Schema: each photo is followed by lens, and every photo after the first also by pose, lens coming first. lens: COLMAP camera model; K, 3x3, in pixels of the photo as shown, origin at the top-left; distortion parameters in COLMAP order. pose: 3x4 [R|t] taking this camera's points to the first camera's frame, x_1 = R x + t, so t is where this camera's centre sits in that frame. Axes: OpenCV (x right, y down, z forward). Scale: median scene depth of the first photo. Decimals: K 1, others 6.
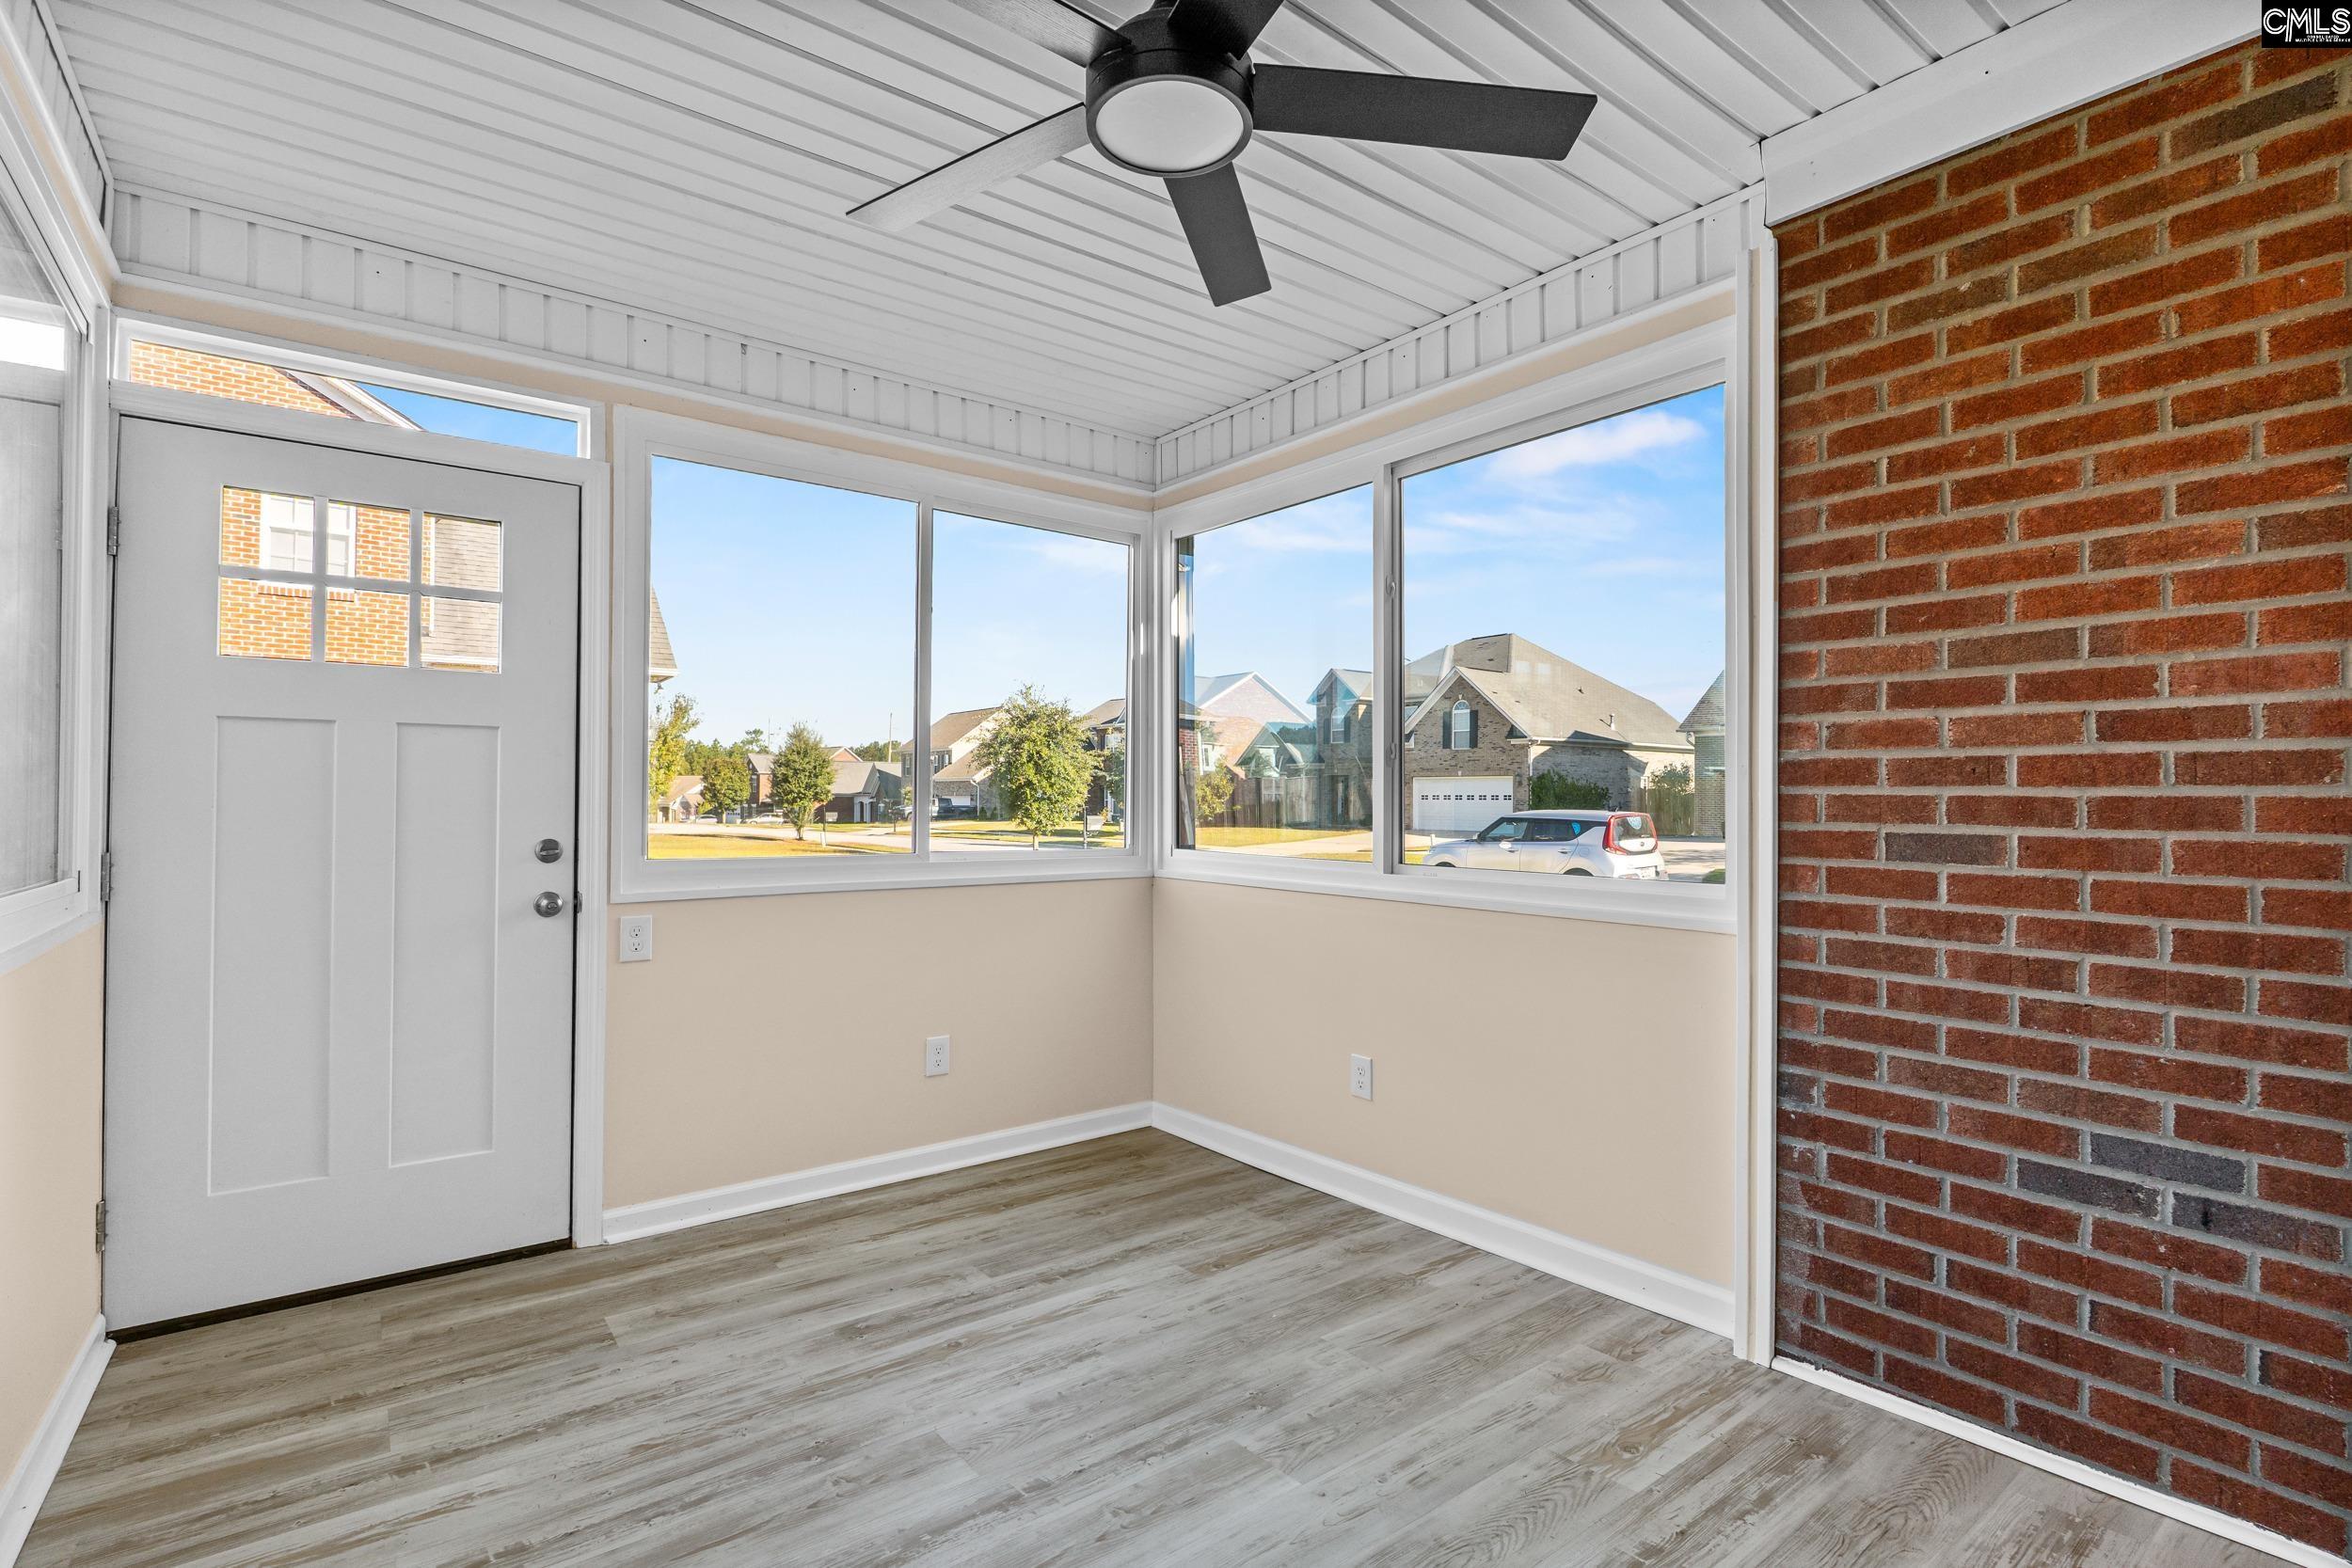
lens RADIAL K [[1084.5, 0, 1170.0], [0, 1084.5, 791.9], [0, 0, 1]] dist [-0.009706, 0.000301]
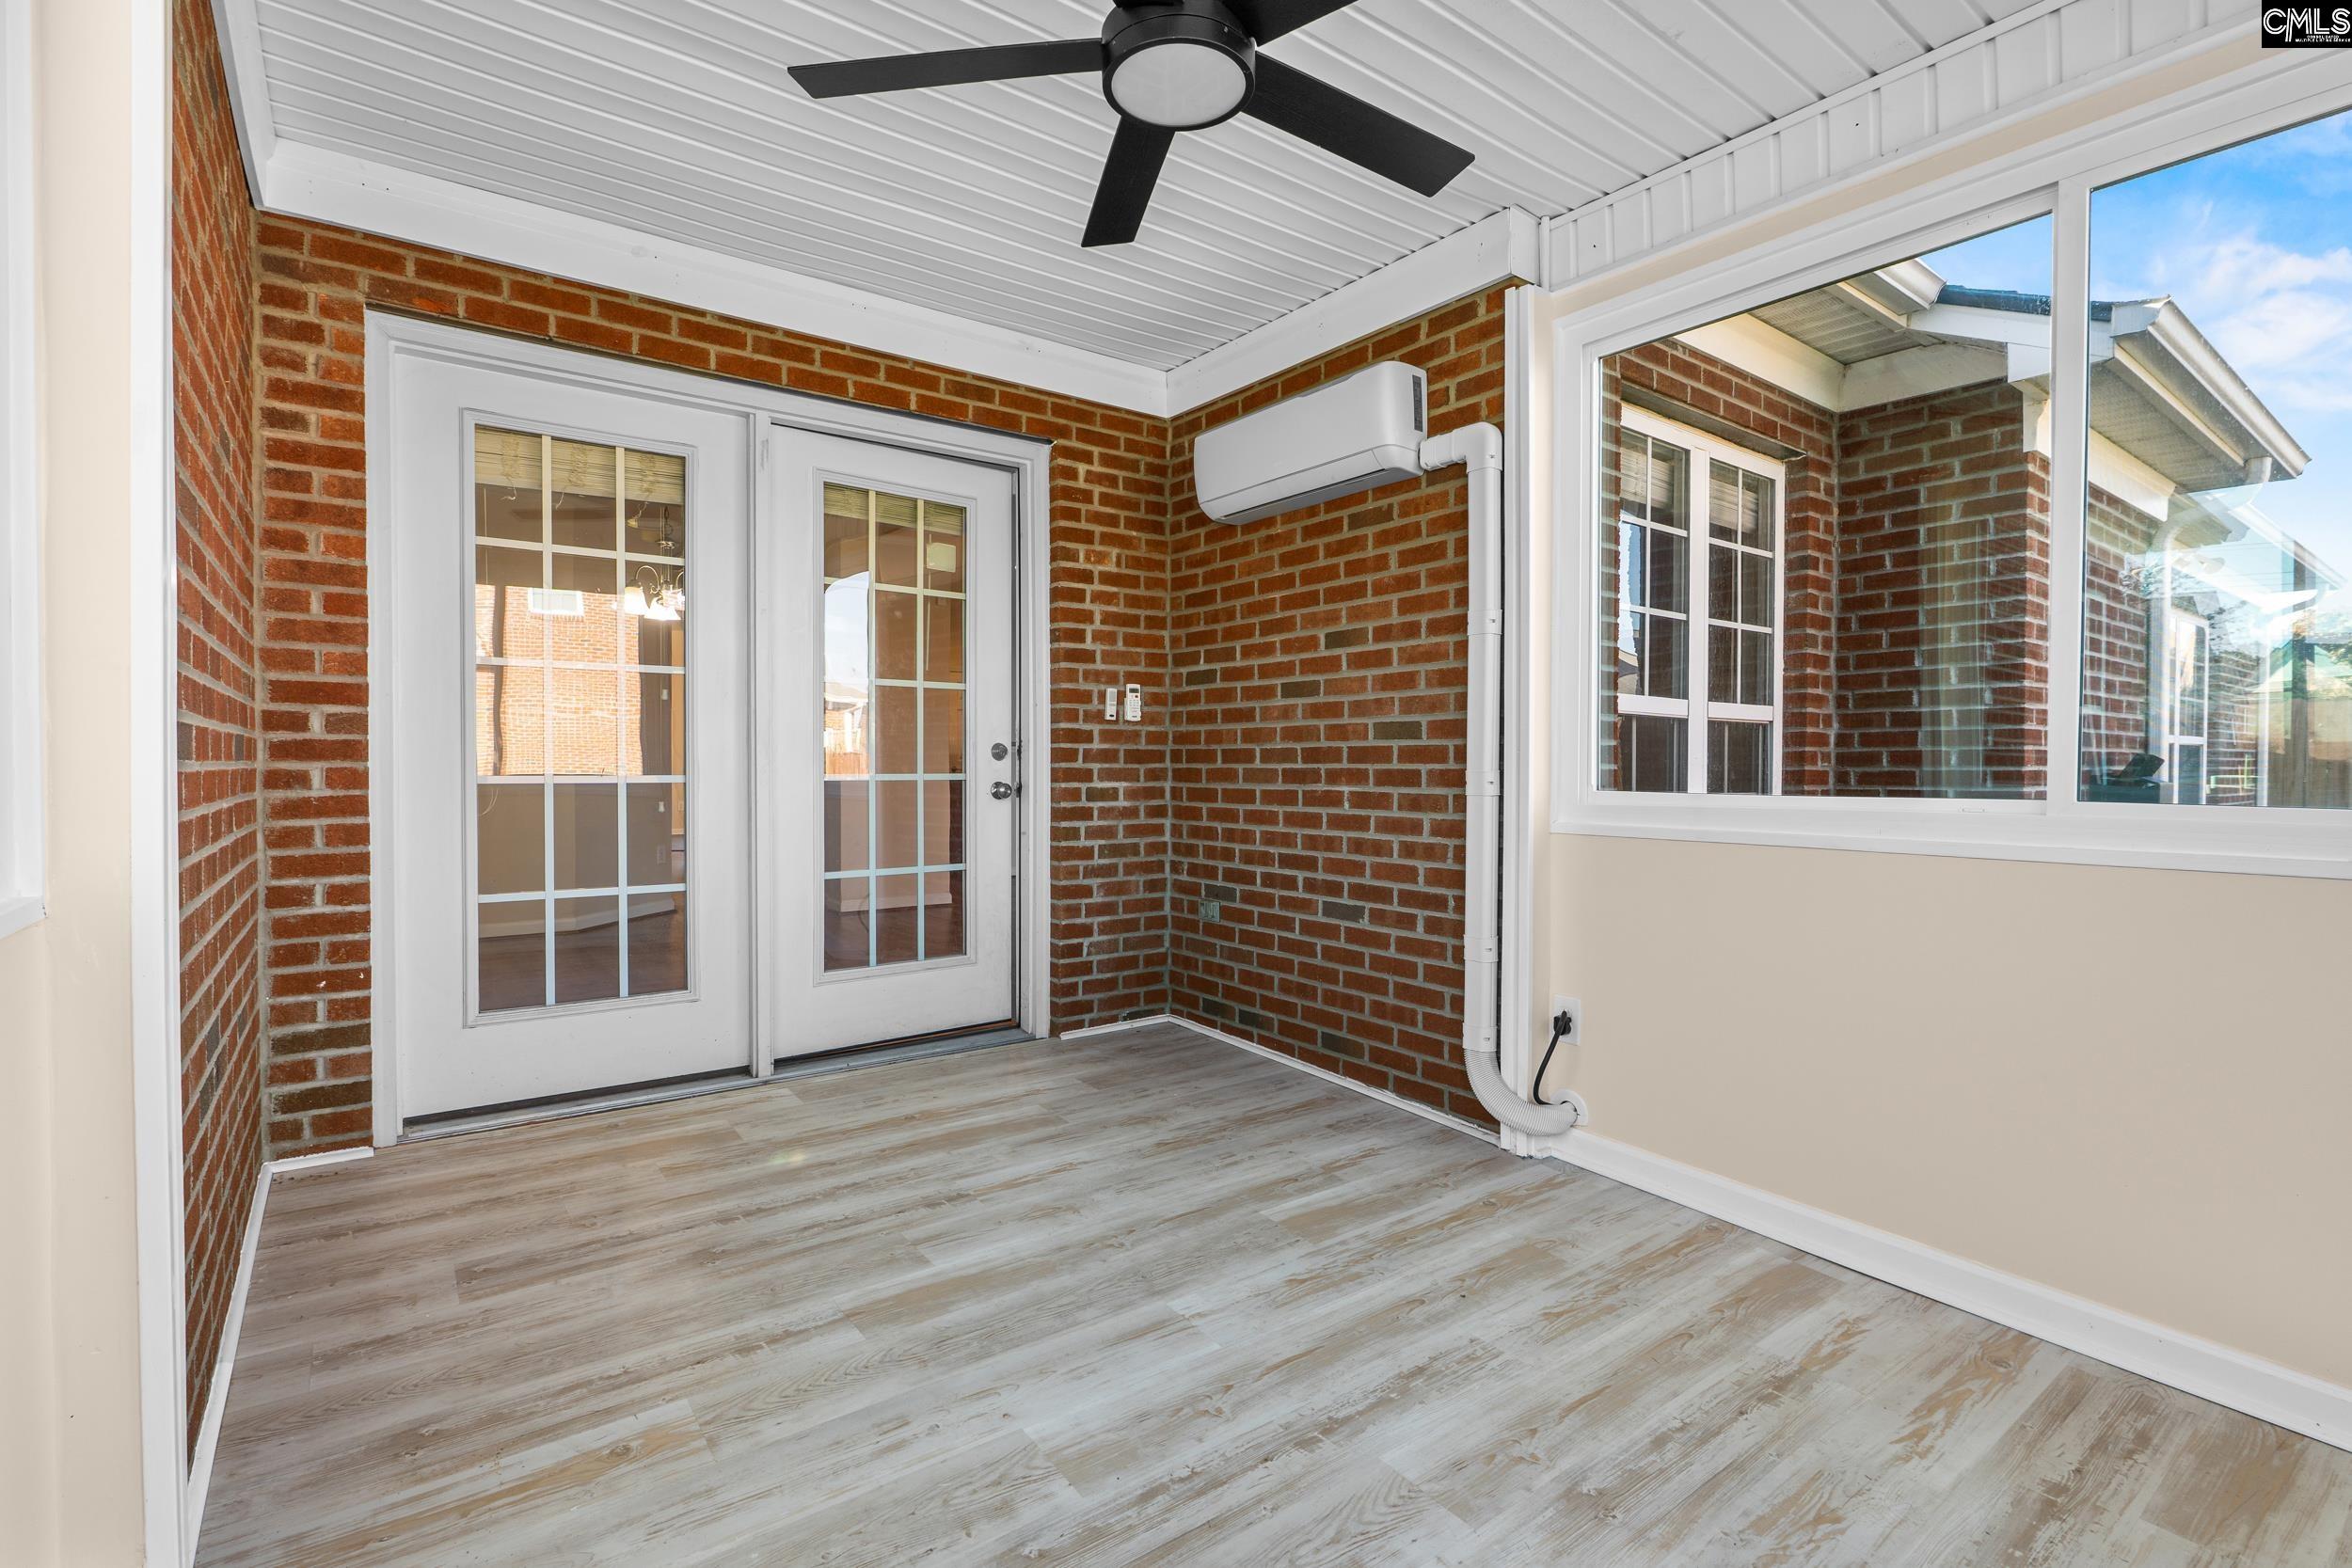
lens RADIAL K [[1084.5, 0, 1178.8], [0, 1084.5, 783.0], [0, 0, 1]] dist [-0.009706, 0.000301]
pose [[-0.999927, -0.011338, 0.004231, -0.009637], [-0.011322, 0.999929, 0.003812, 0.075525], [-0.004274, 0.003764, -0.999984, 1.848094]]
